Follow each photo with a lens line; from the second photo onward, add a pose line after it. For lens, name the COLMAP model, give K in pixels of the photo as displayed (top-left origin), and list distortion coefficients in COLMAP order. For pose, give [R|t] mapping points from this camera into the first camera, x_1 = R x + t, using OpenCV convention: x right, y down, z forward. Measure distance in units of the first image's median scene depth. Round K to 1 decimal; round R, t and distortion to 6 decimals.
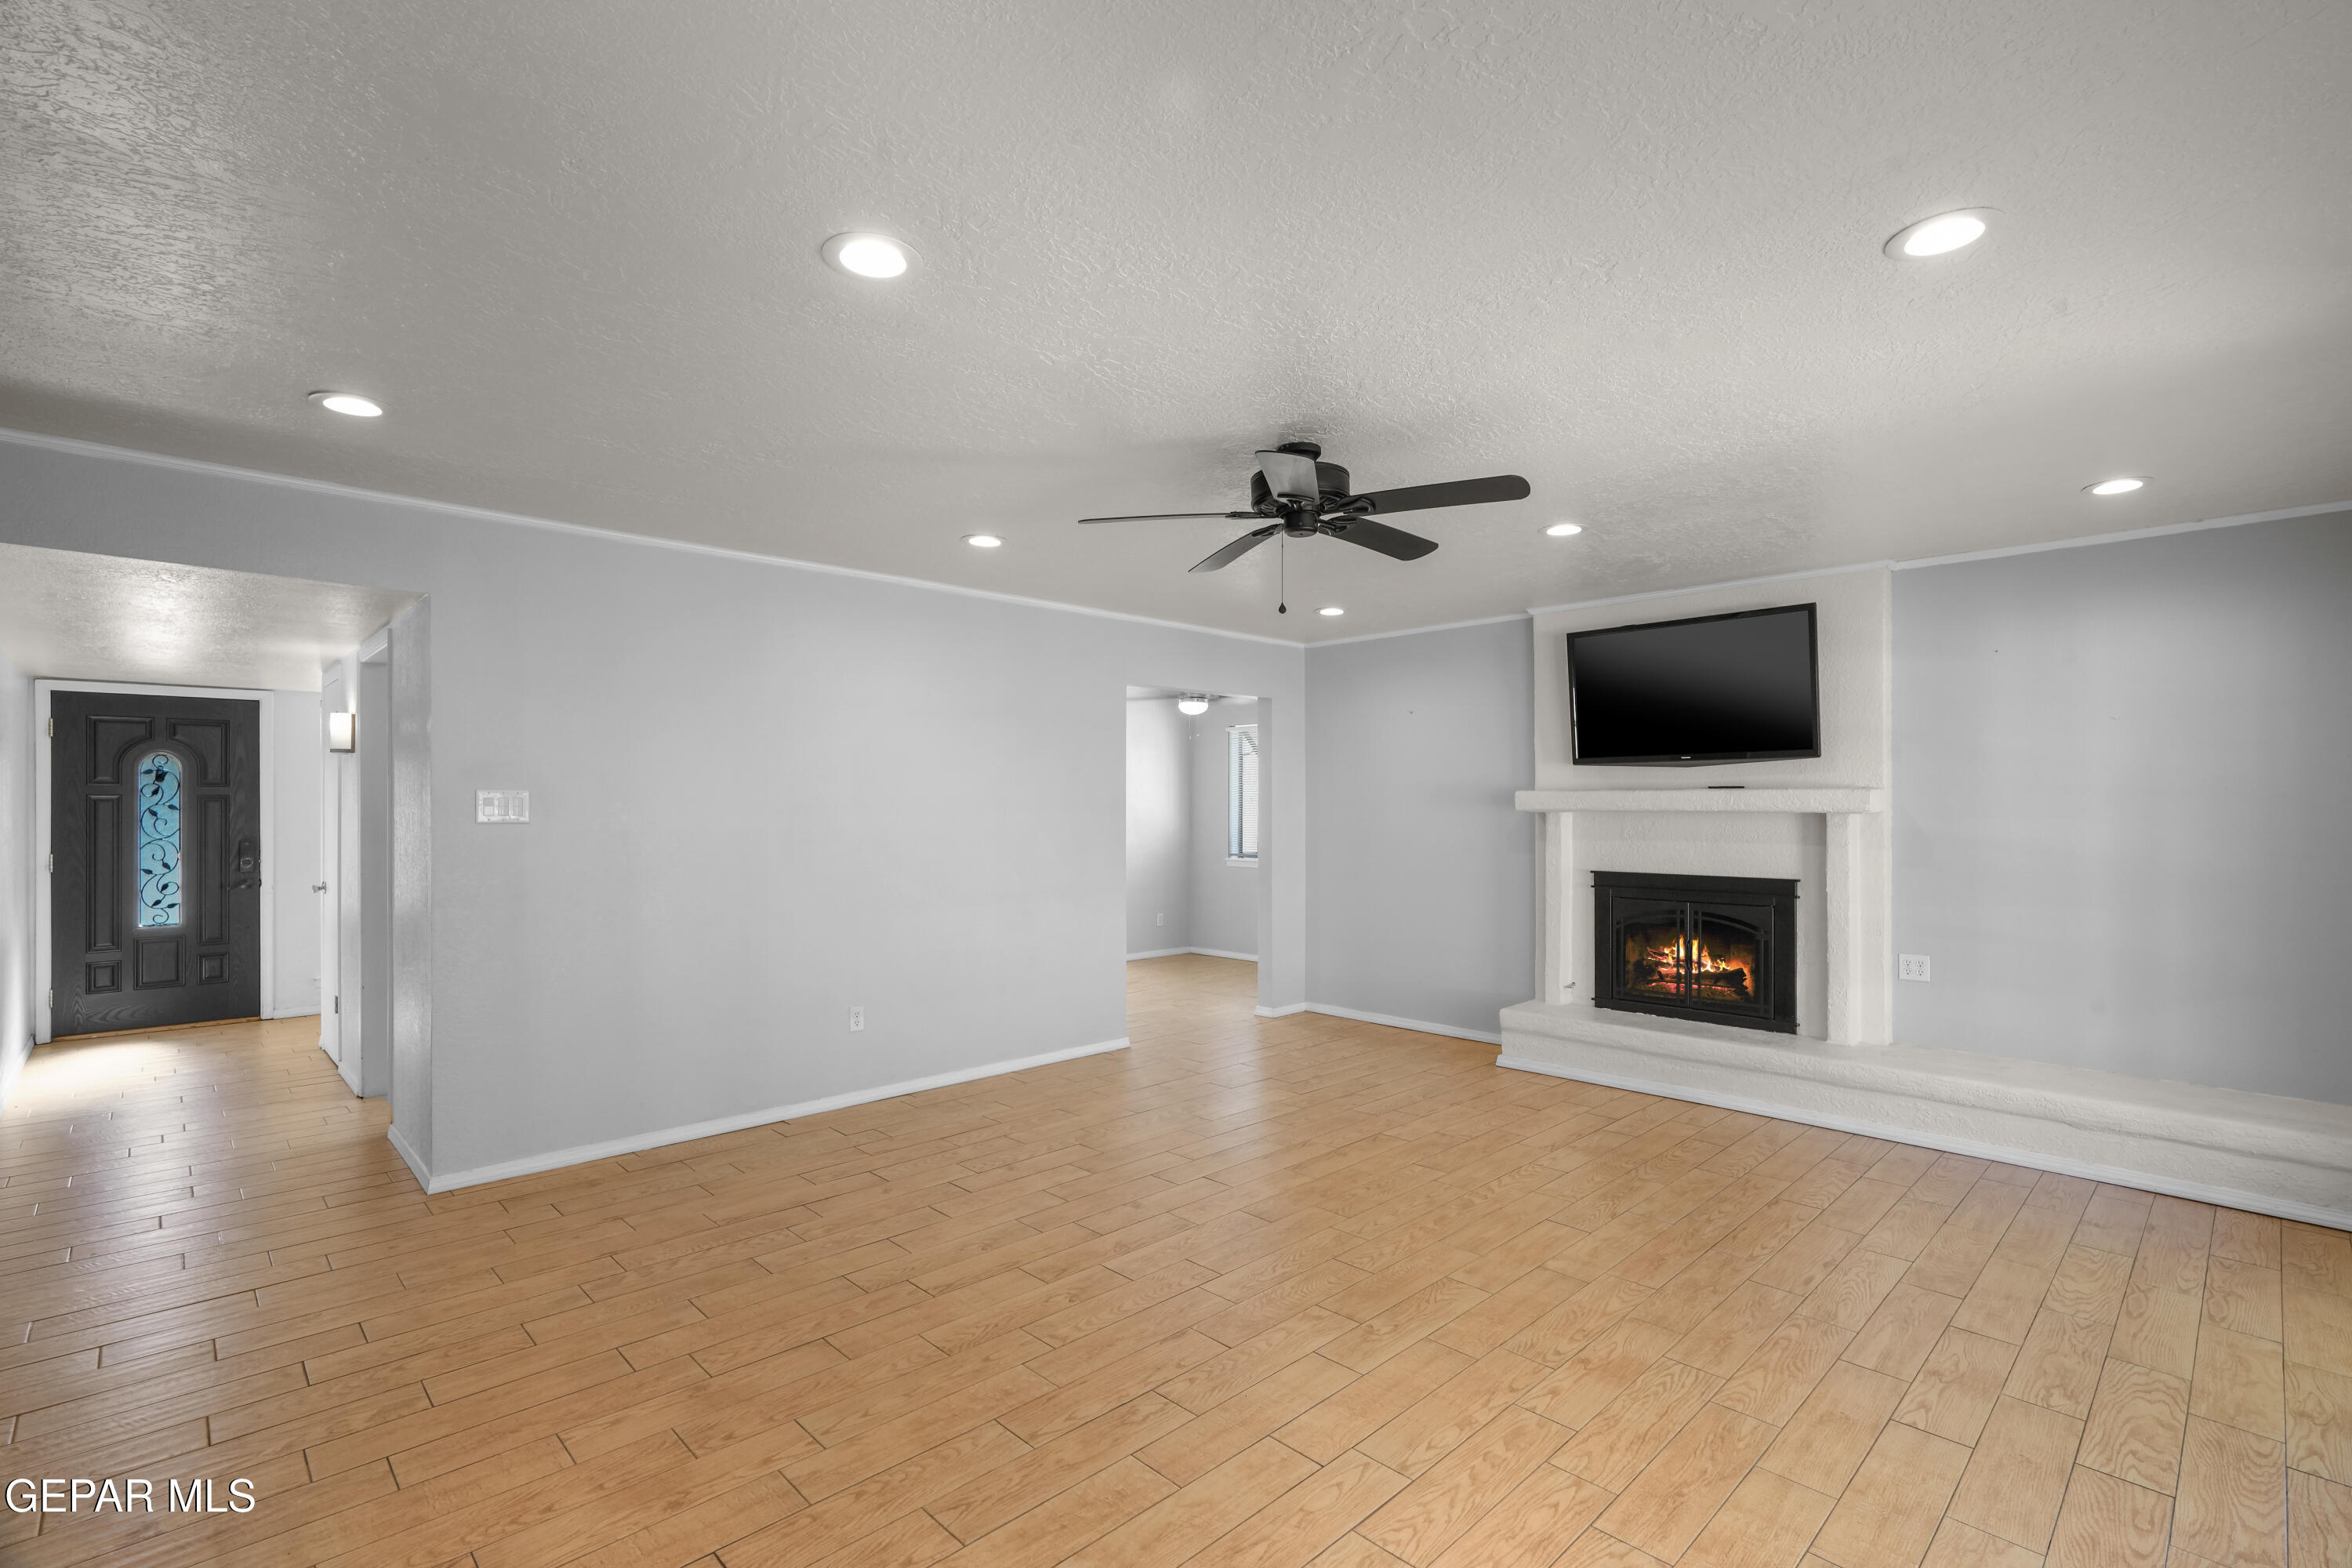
lens RADIAL K [[1063.5, 0, 1194.3], [0, 1063.5, 803.7], [0, 0, 1]] dist [-0.011426, 0.000557]
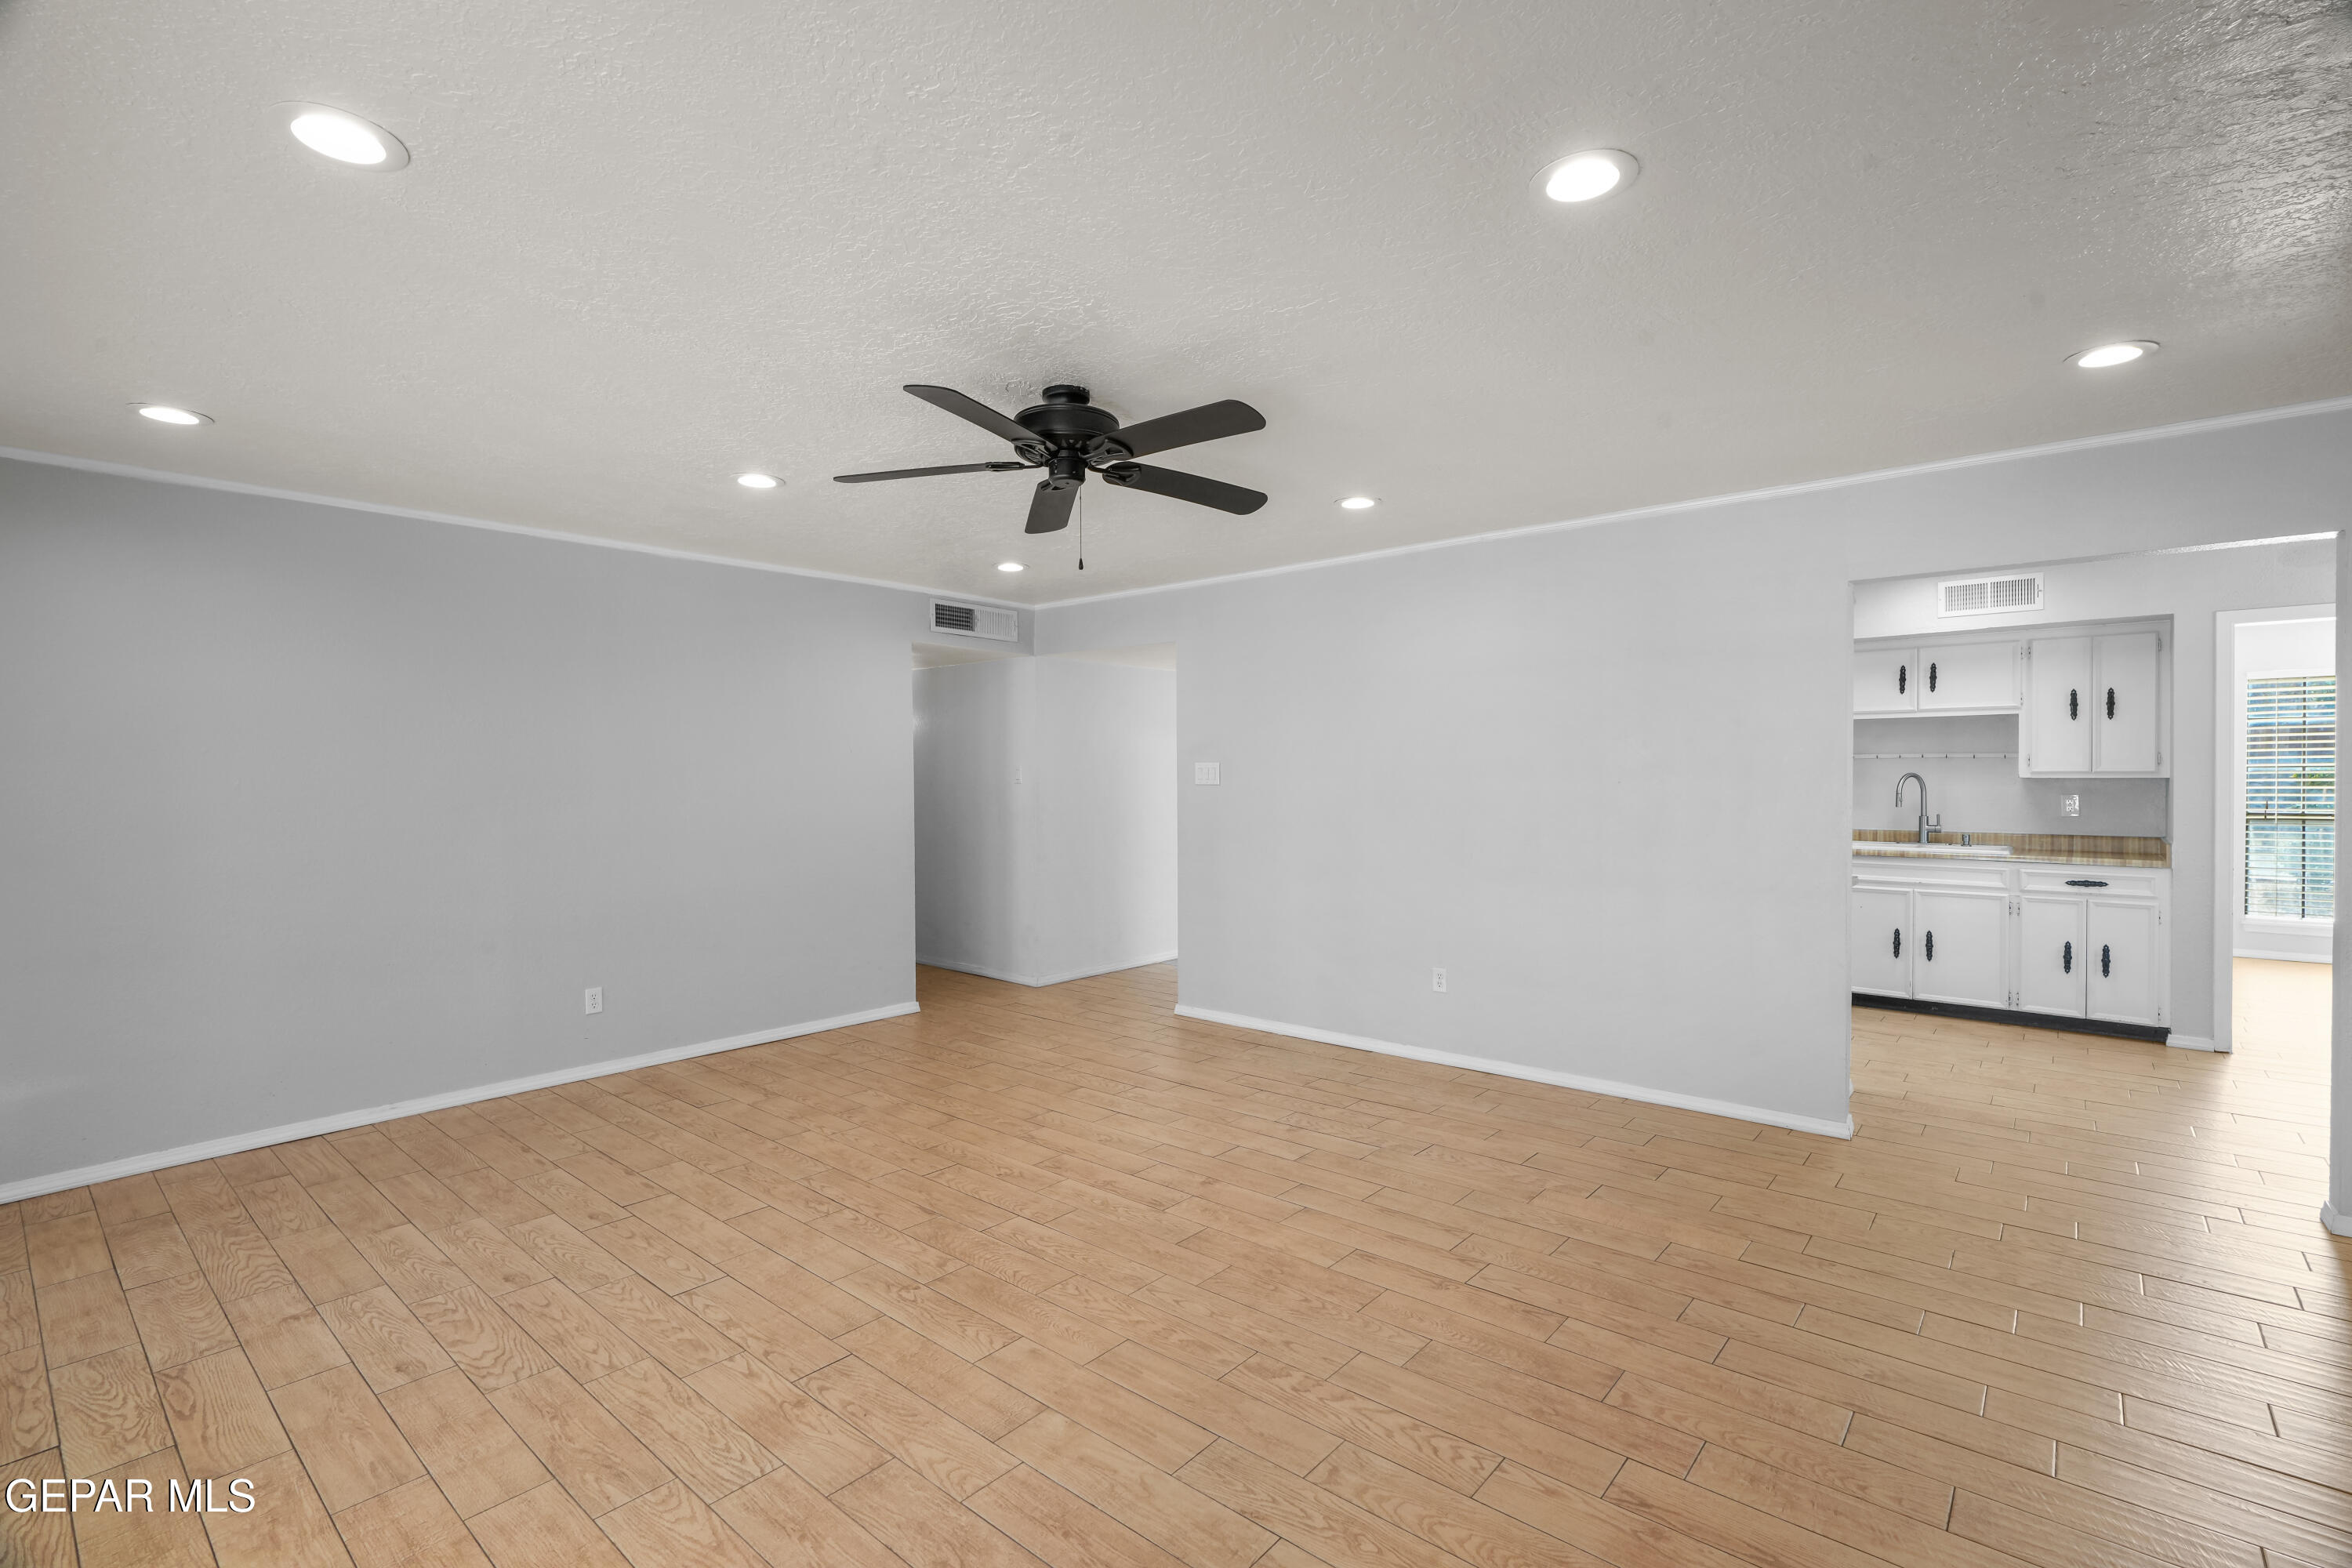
lens RADIAL K [[1063.5, 0, 1184.3], [0, 1063.5, 776.6], [0, 0, 1]] dist [-0.011426, 0.000557]
pose [[0.090725, 0.003063, -0.995871, 1.074129], [0.004976, 0.999981, 0.003529, 0.002283], [0.995864, -0.005276, 0.090708, 1.047676]]
